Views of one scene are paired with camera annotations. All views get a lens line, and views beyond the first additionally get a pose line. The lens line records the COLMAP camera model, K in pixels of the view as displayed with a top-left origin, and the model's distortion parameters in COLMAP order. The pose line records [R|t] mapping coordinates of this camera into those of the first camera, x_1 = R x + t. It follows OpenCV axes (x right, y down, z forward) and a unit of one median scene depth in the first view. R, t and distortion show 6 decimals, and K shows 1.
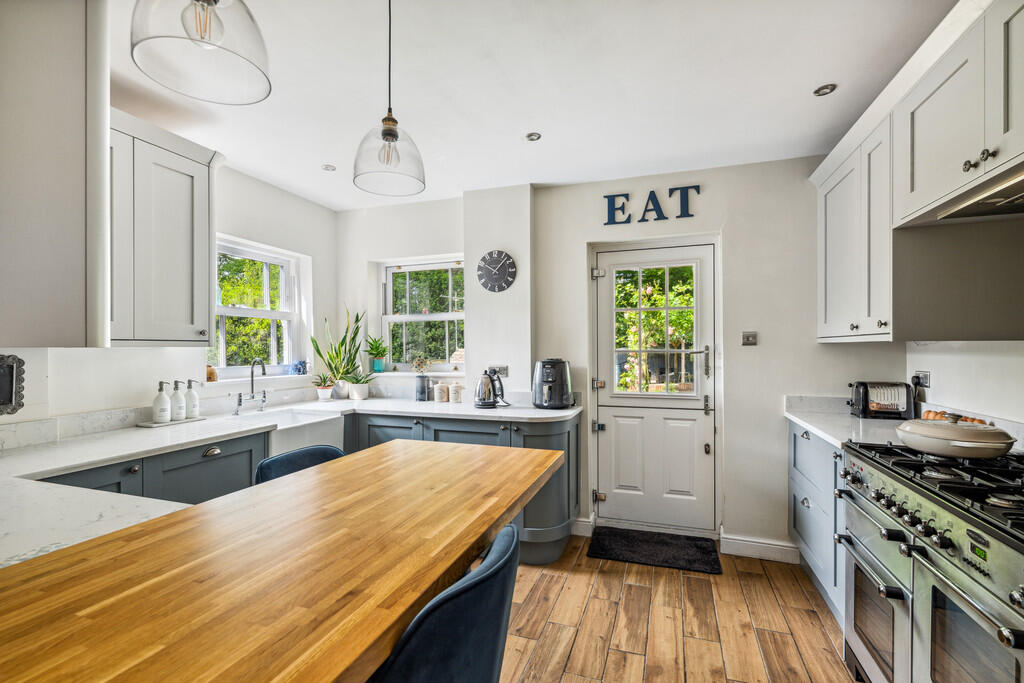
lens RADIAL K [[454.9, 0, 513.8], [0, 454.9, 351.4], [0, 0, 1]] dist [-0.001573, -0.000134]
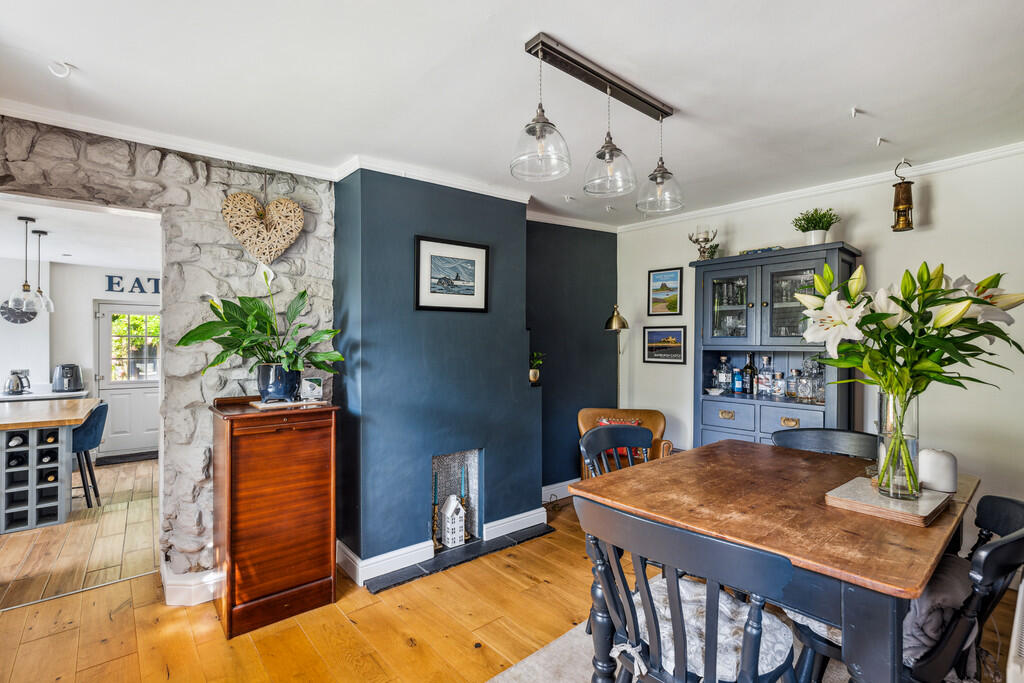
lens RADIAL K [[468.8, 0, 512.0], [0, 468.8, 341.5], [0, 0, 1]] dist [-0.001796, 0.000307]
pose [[0.553499, 0.007411, 0.832817, -0.483395], [0.002200, 0.999944, -0.010360, -0.050057], [-0.832847, 0.007566, 0.553452, -1.469455]]
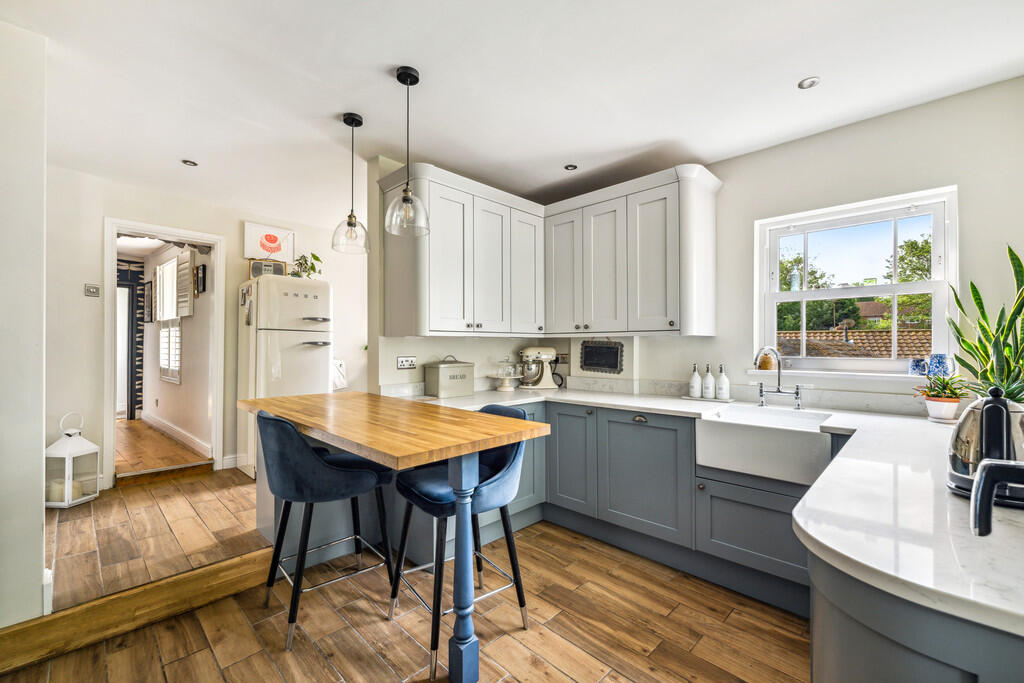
lens RADIAL K [[425.5, 0, 512.0], [0, 425.5, 341.5], [0, 0, 1]] dist [-0.000169, -0.000016]
pose [[-0.425140, -0.009279, -0.905080, 0.373742], [-0.008224, 0.999946, -0.006388, 0.013982], [0.905090, 0.004727, -0.425193, 0.823108]]
